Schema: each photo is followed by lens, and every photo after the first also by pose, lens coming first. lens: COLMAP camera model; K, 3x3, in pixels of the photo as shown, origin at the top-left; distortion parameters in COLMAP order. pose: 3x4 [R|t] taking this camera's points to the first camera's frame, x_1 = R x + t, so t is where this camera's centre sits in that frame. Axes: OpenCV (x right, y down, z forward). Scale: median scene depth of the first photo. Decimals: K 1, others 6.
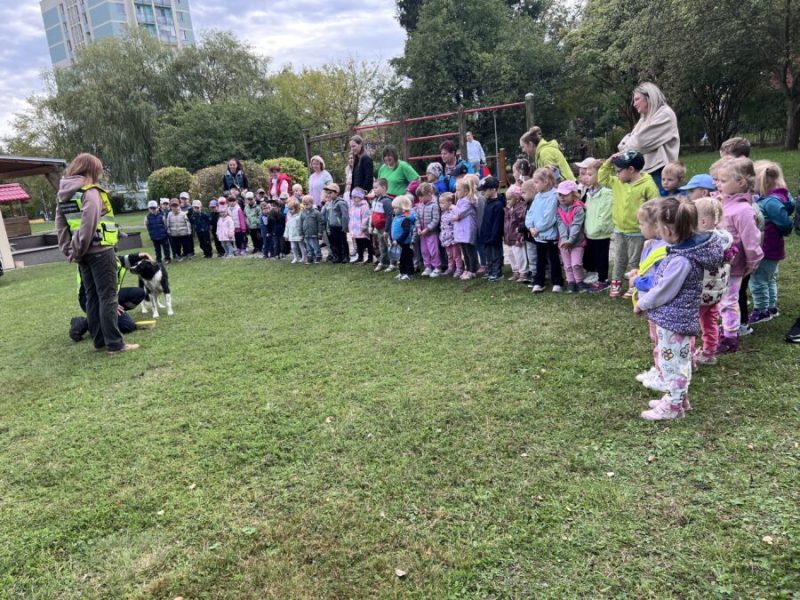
lens RADIAL K [[603.4, 0, 398.8], [0, 603.4, 302.5], [0, 0, 1]] dist [0.045433, -0.048621]
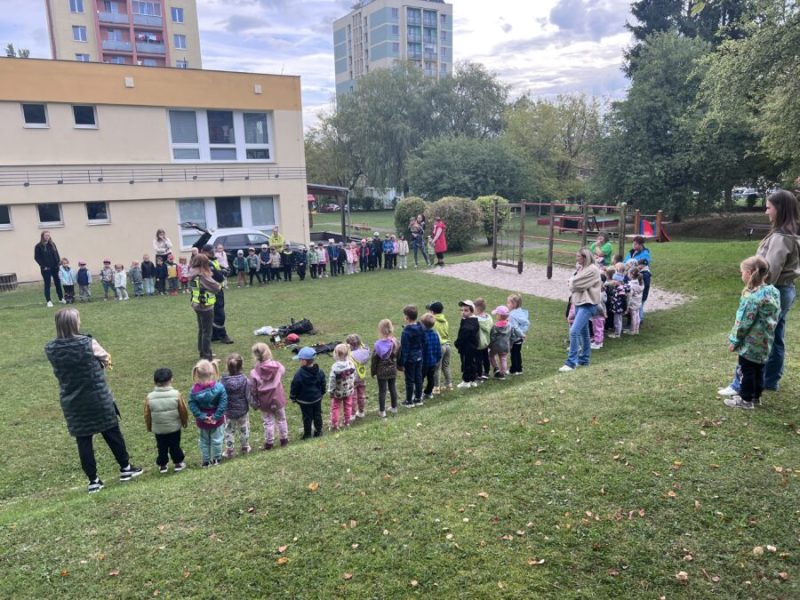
lens RADIAL K [[603.4, 0, 401.2], [0, 603.4, 304.4], [0, 0, 1]] dist [0.045433, -0.048621]
pose [[0.928519, 0.151506, -0.338968, 0.238294], [-0.150874, 0.988146, 0.028382, -0.030019], [0.339249, 0.024788, 0.940370, -0.681321]]
